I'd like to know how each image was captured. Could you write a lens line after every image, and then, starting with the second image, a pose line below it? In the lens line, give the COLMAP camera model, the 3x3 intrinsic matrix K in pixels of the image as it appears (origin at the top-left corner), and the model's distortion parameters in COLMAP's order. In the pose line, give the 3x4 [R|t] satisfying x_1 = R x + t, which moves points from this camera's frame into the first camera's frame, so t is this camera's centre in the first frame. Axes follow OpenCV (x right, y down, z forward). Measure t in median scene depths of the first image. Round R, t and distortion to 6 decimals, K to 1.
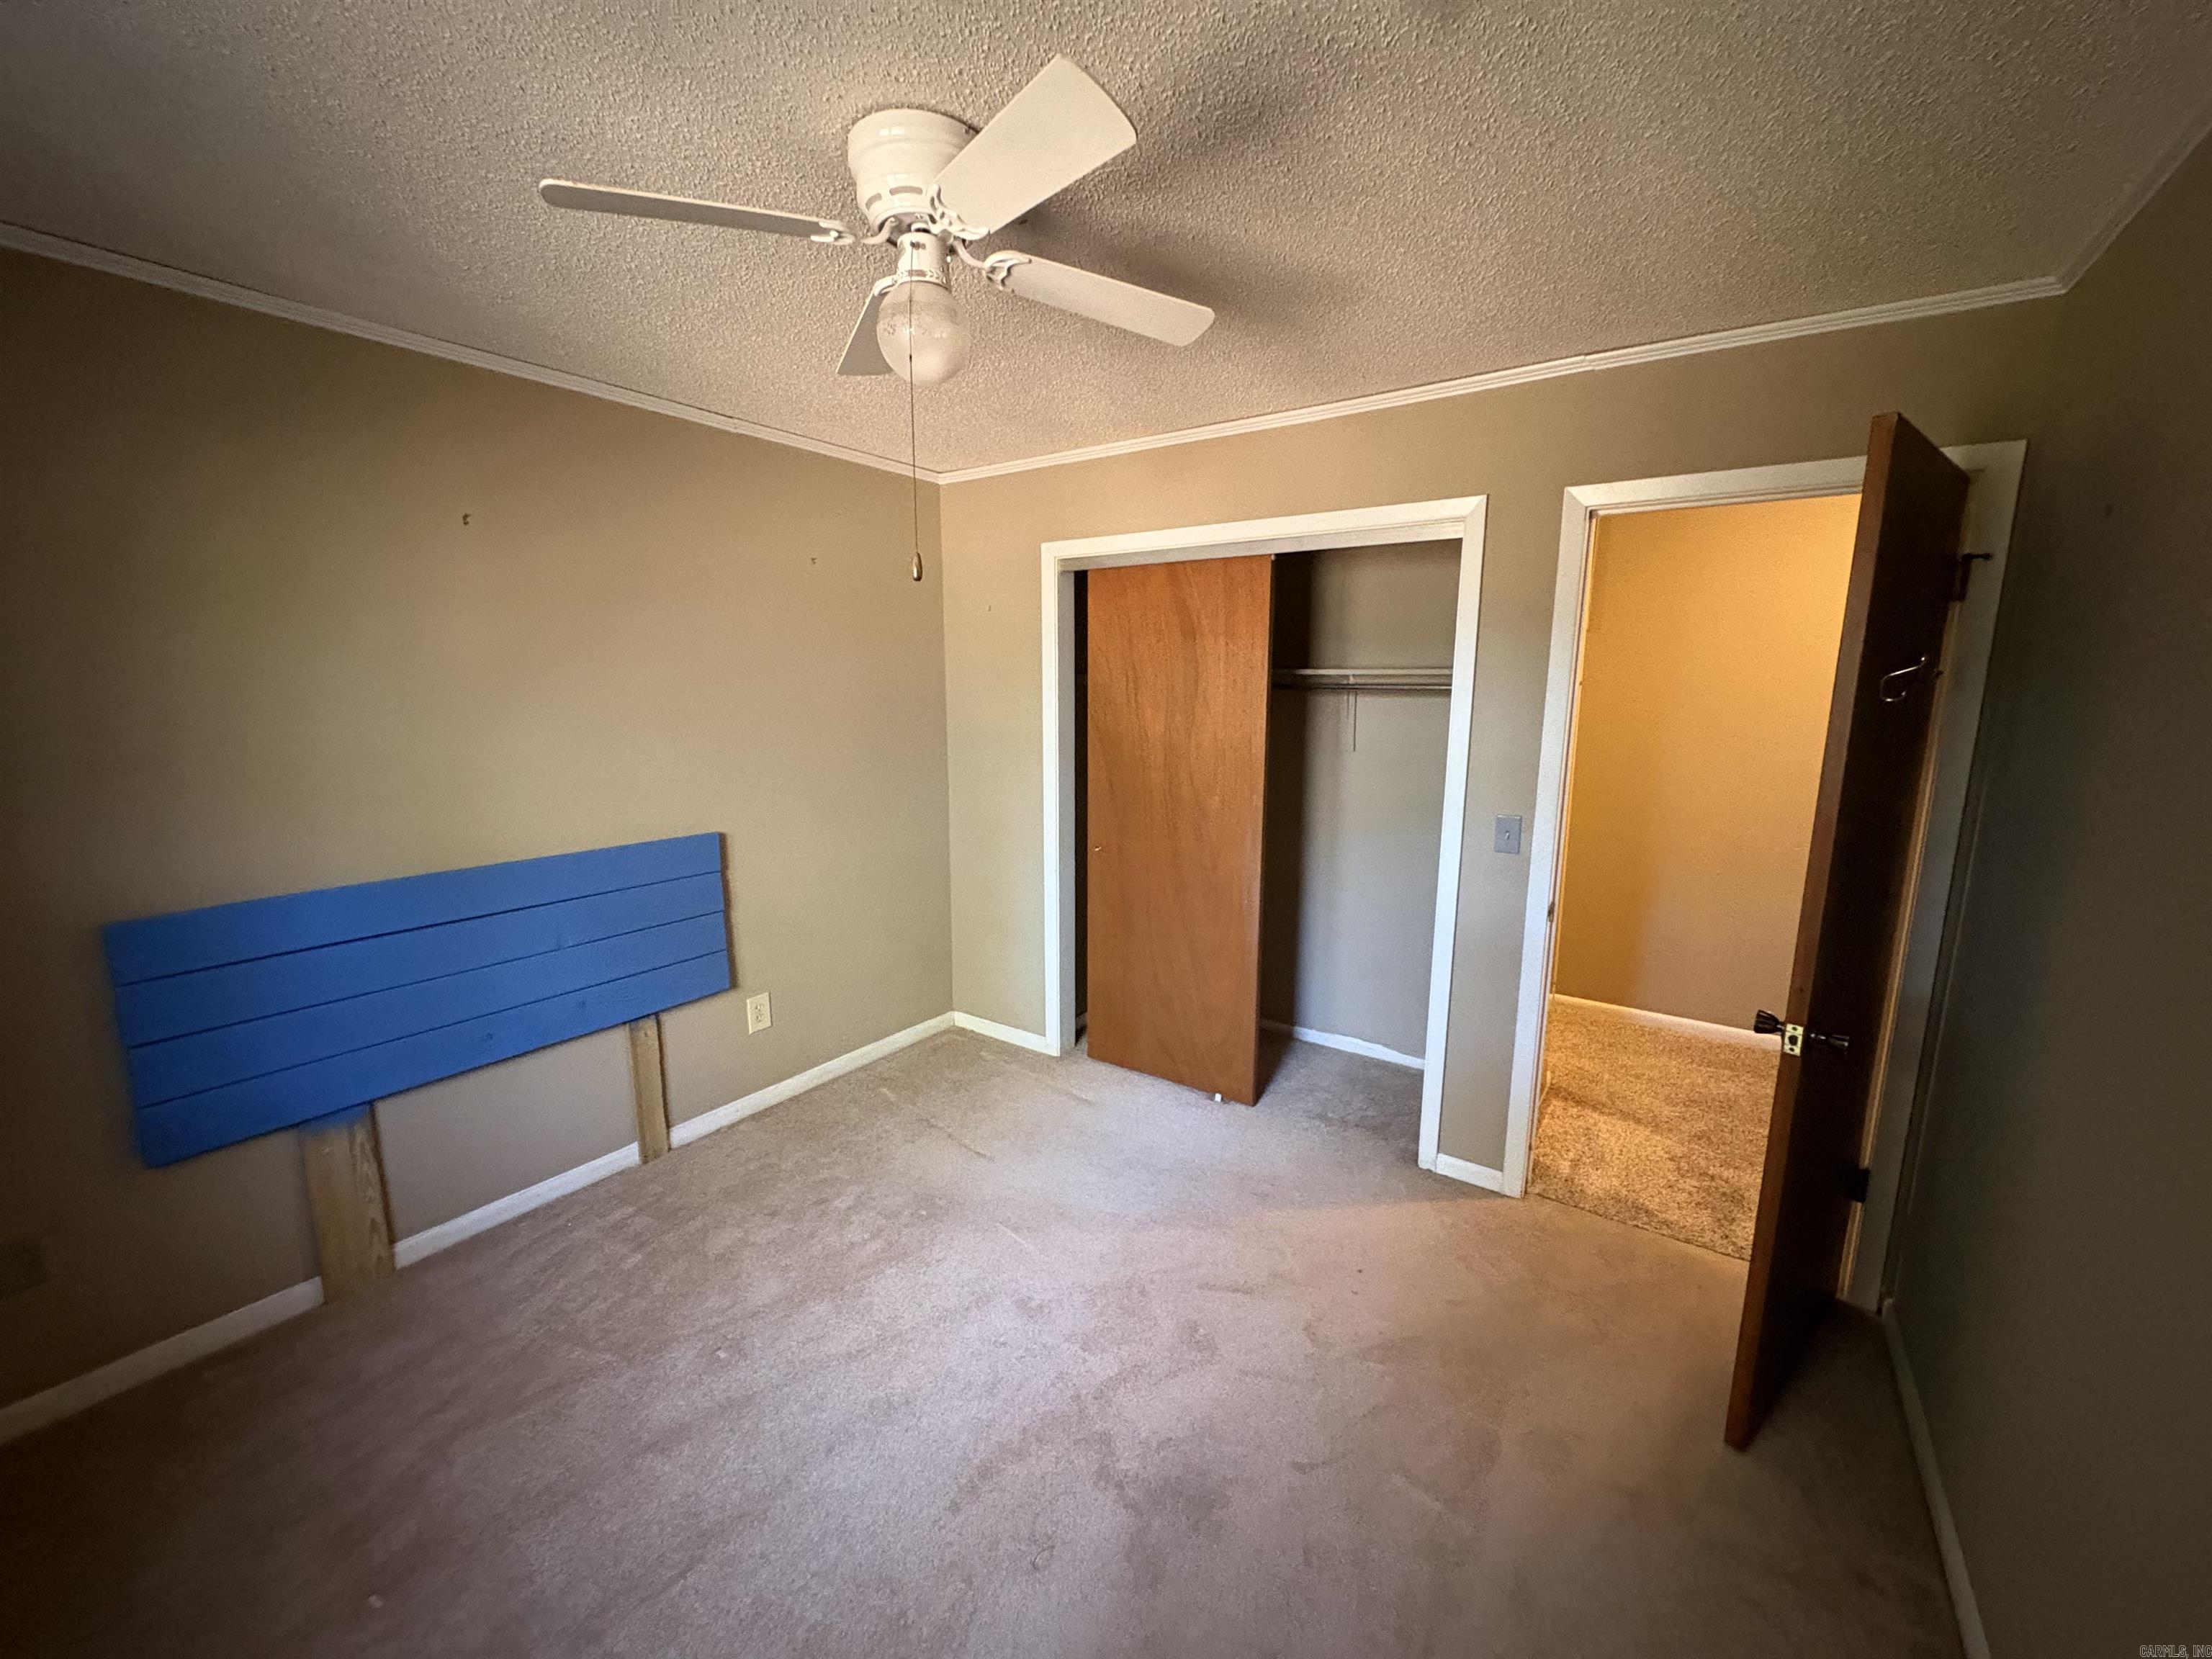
lens RADIAL K [[881.5, 0, 1106.0], [0, 881.5, 826.6], [0, 0, 1]] dist [-0.000287, 0.000497]
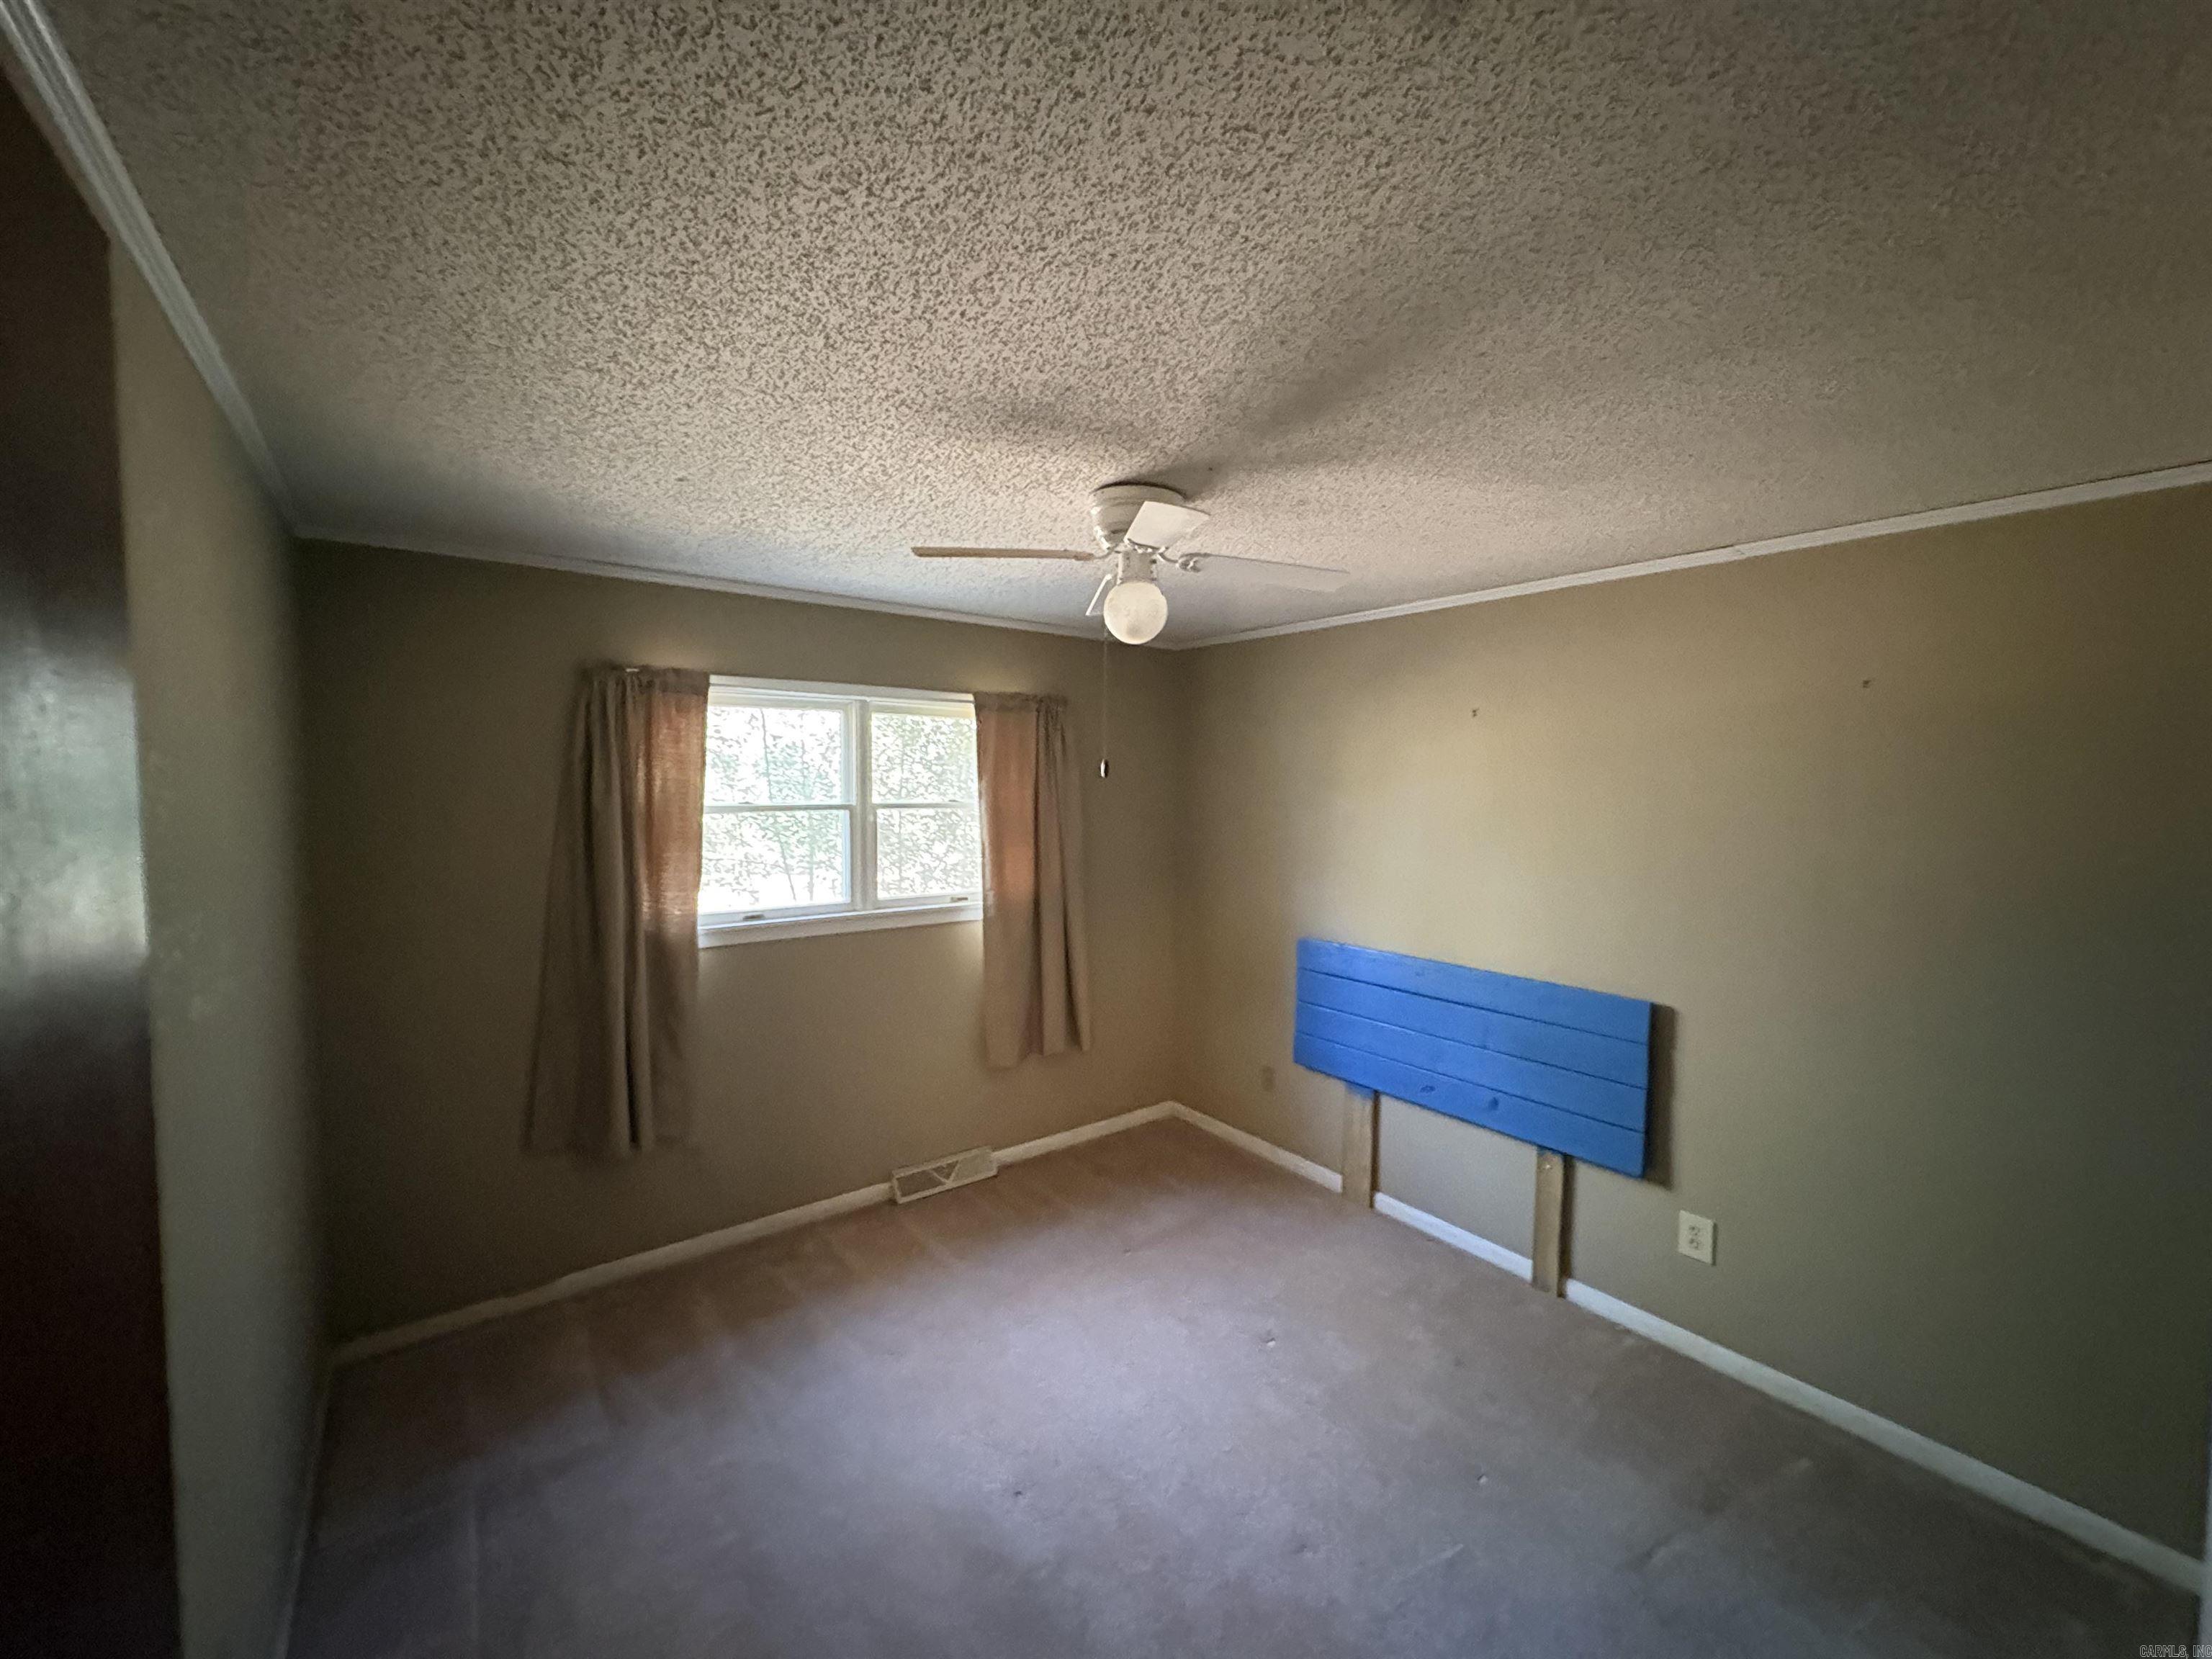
lens RADIAL K [[881.5, 0, 1105.4], [0, 881.5, 835.0], [0, 0, 1]] dist [-0.000287, 0.000497]
pose [[-0.320045, 0.036490, -0.946700, 0.622991], [-0.173863, 0.980025, 0.096551, -0.159044], [0.931313, 0.195497, -0.307307, 0.754995]]
